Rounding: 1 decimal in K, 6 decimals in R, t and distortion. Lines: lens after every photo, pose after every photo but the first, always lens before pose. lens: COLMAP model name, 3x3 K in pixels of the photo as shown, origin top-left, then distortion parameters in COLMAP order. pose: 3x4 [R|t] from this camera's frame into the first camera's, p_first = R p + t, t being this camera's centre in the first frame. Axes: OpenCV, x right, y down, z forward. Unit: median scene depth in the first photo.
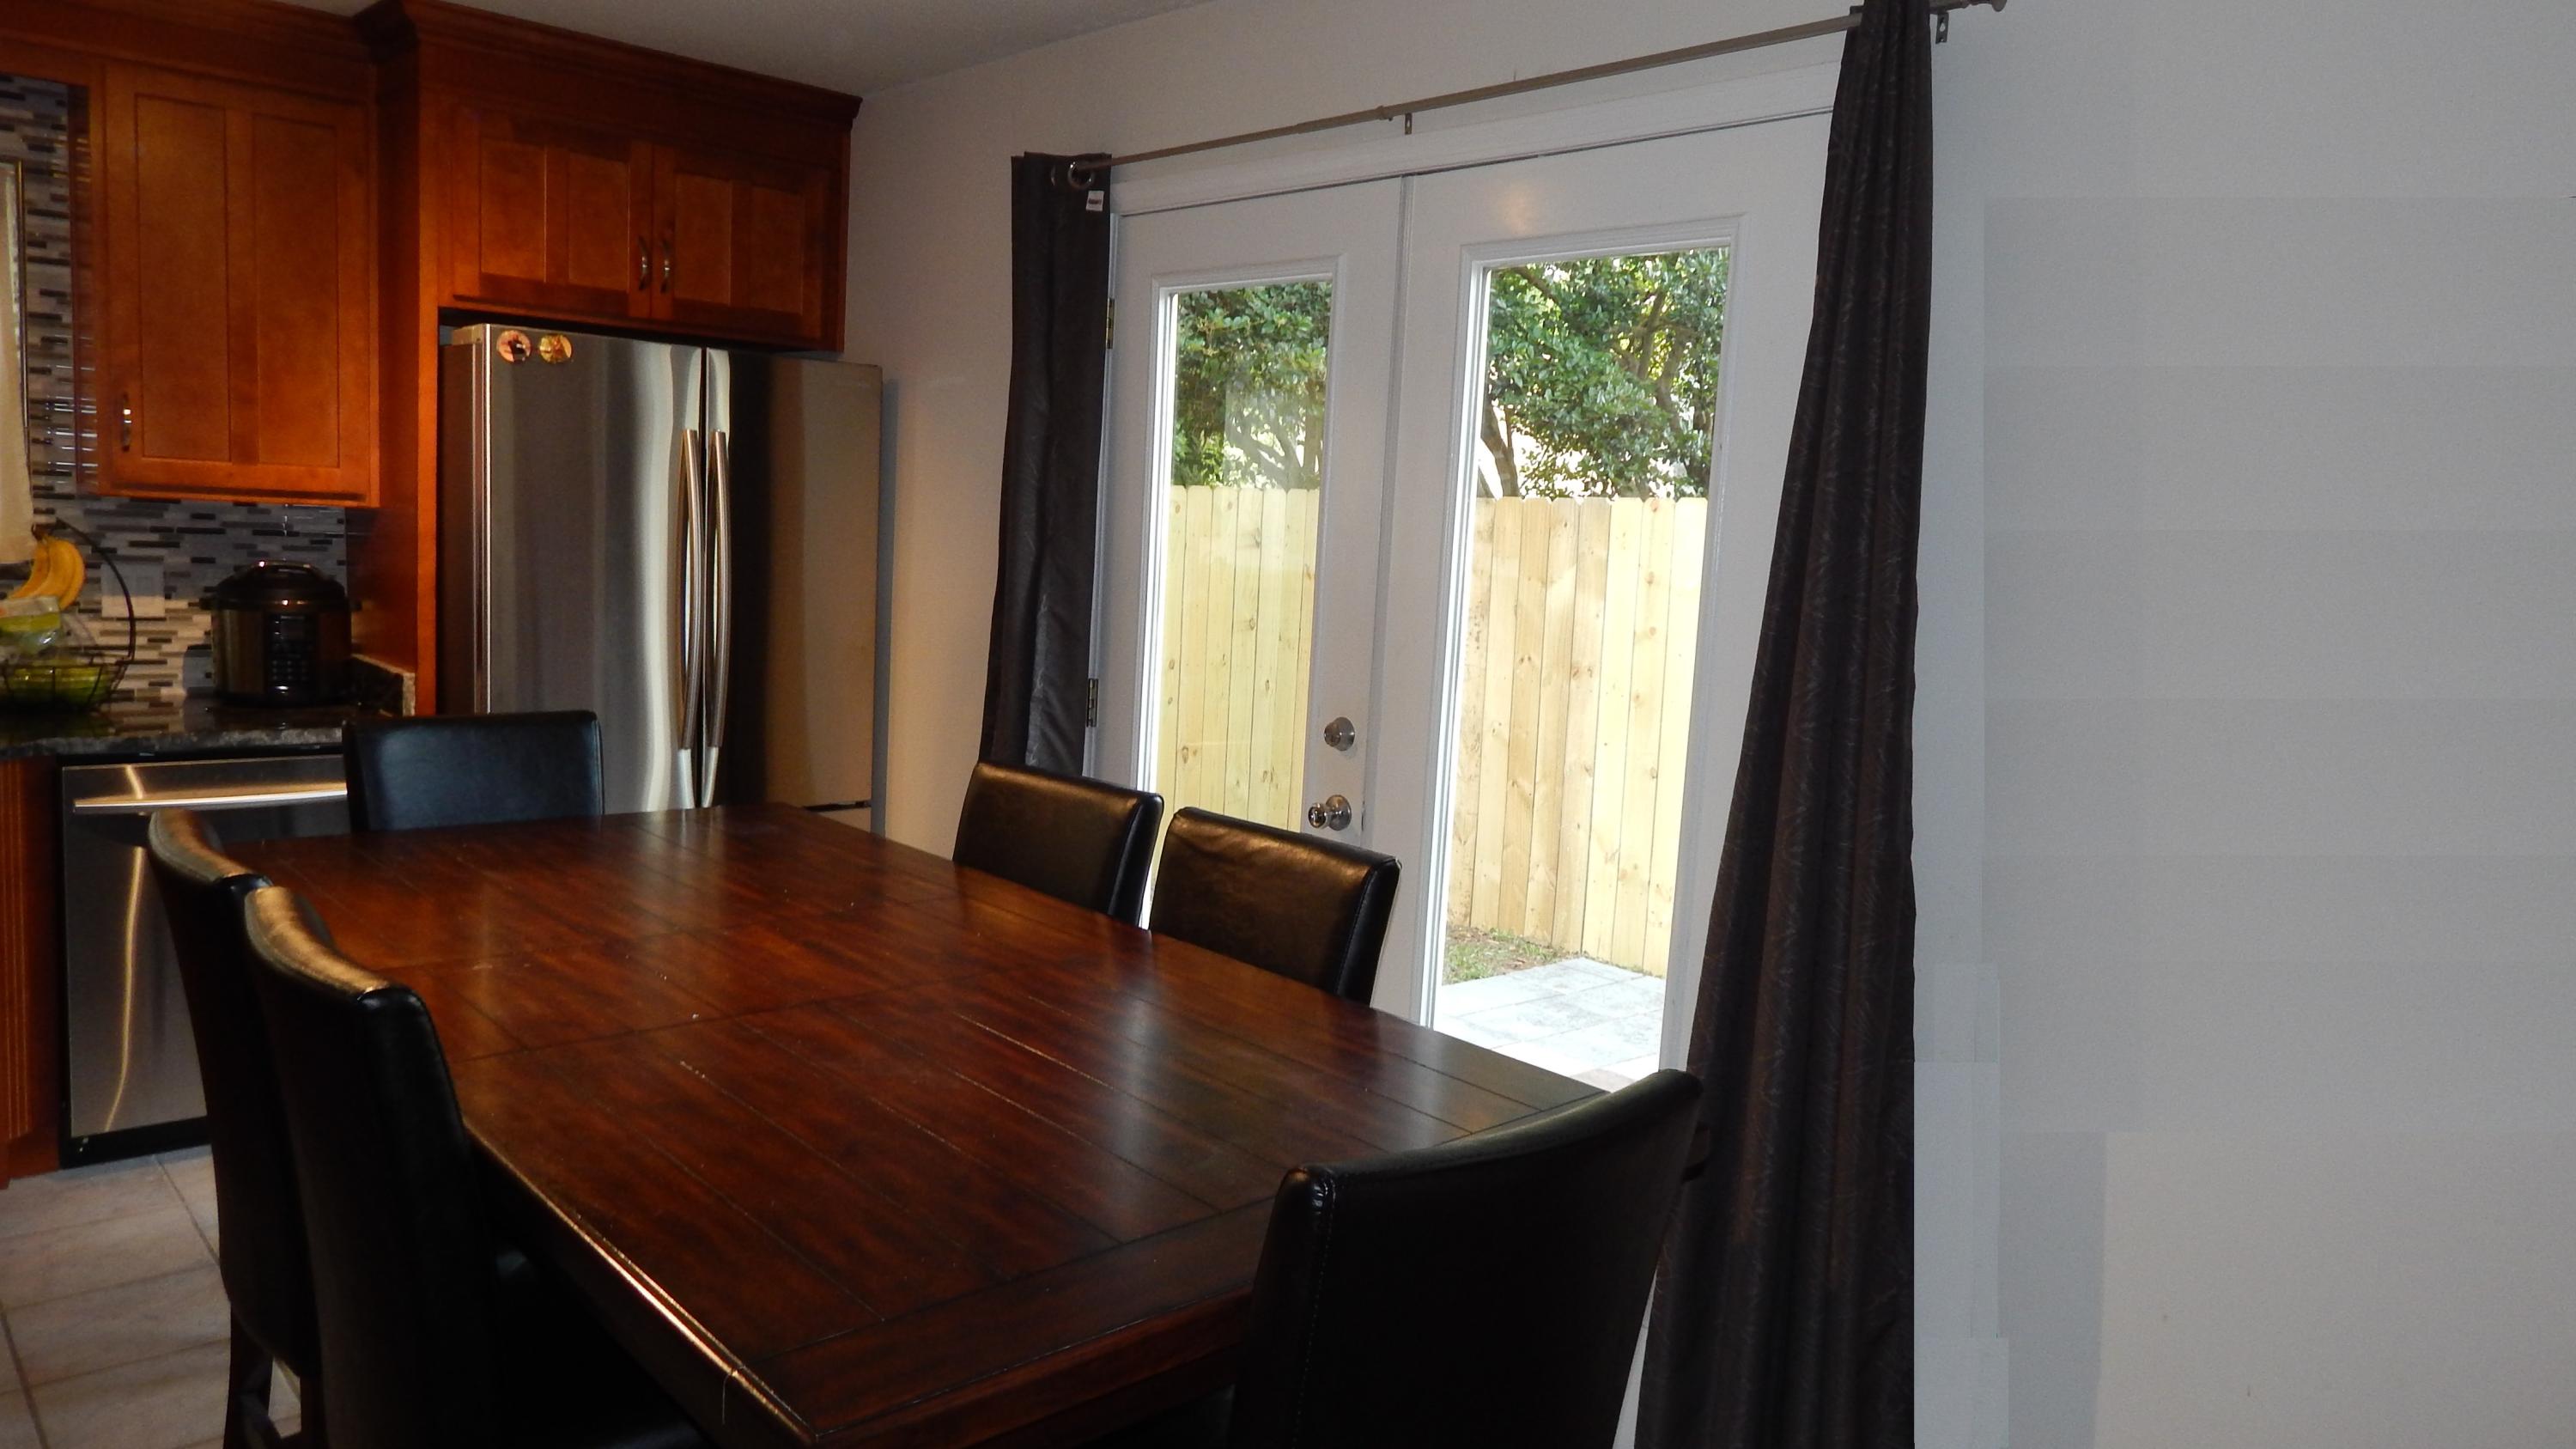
lens RADIAL K [[1699.6, 0, 1307.4], [0, 1699.6, 712.8], [0, 0, 1]] dist [0.007794, -0.008461]
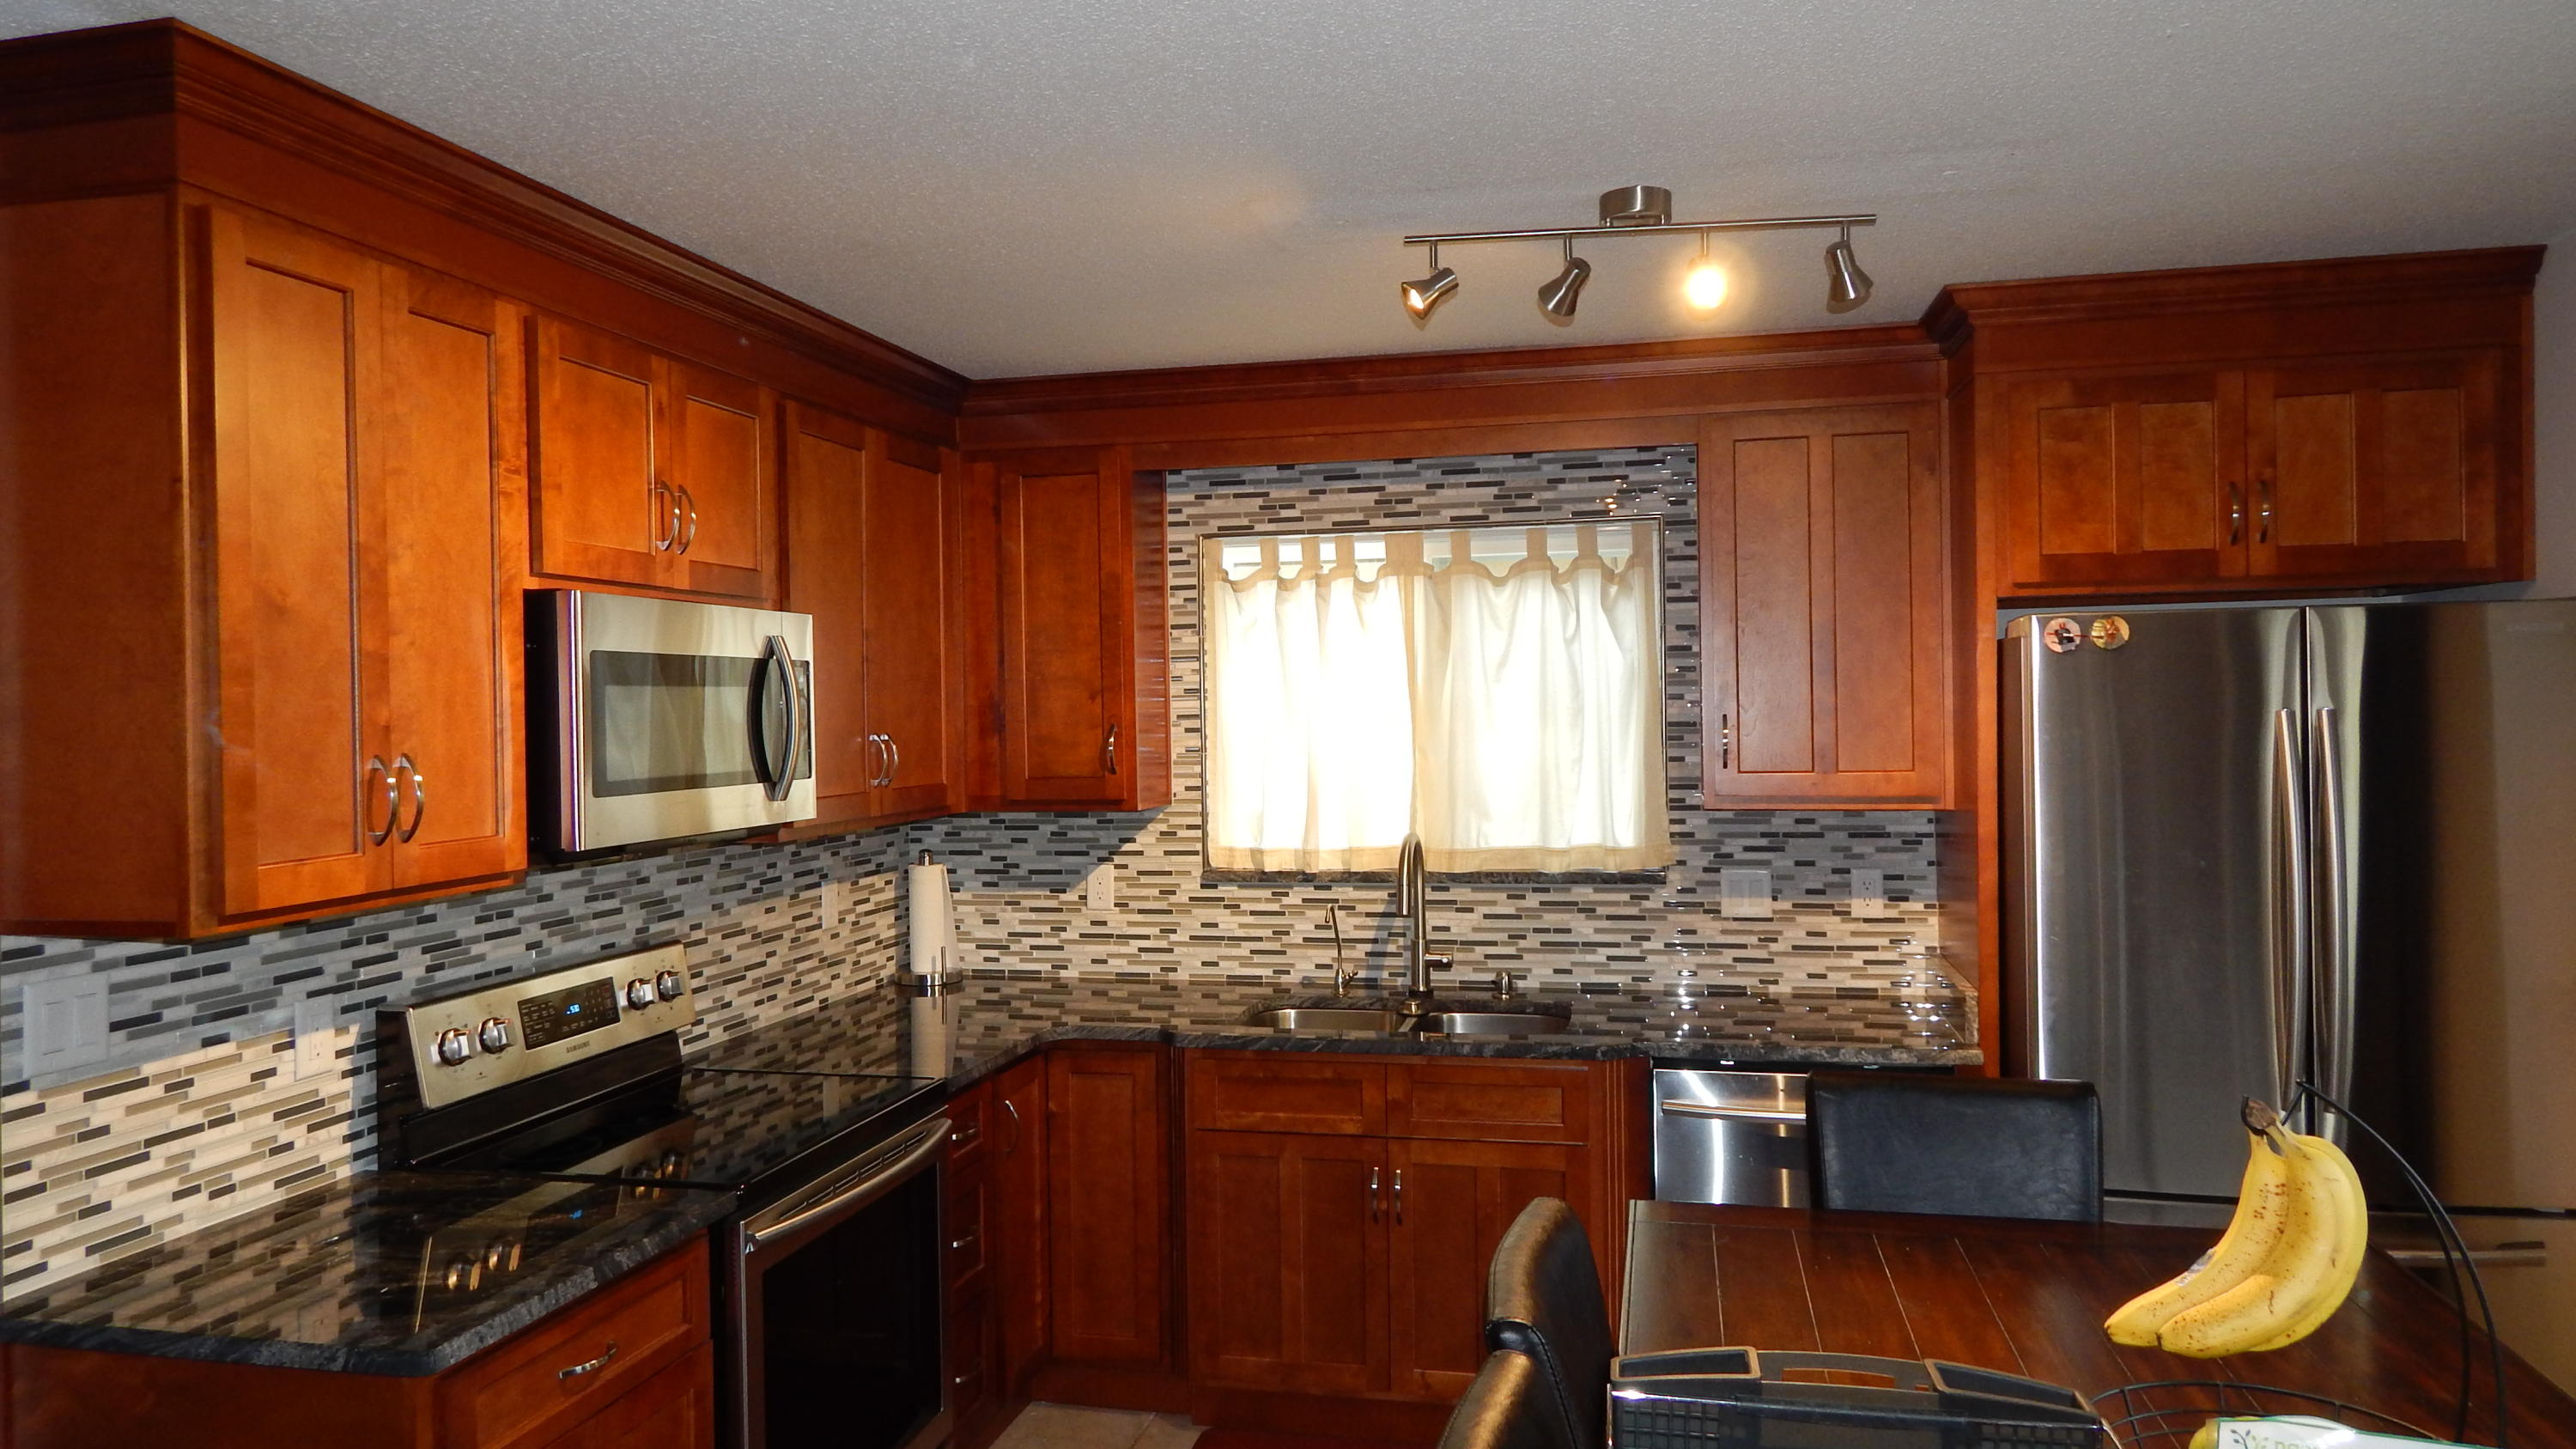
lens RADIAL K [[1699.6, 0, 1293.8], [0, 1699.6, 709.2], [0, 0, 1]] dist [0.007794, -0.008461]
pose [[0.565597, -0.066028, -0.822035, 0.031394], [-0.046279, 0.992678, -0.111576, -0.054603], [0.823382, 0.101150, 0.558399, 0.164438]]
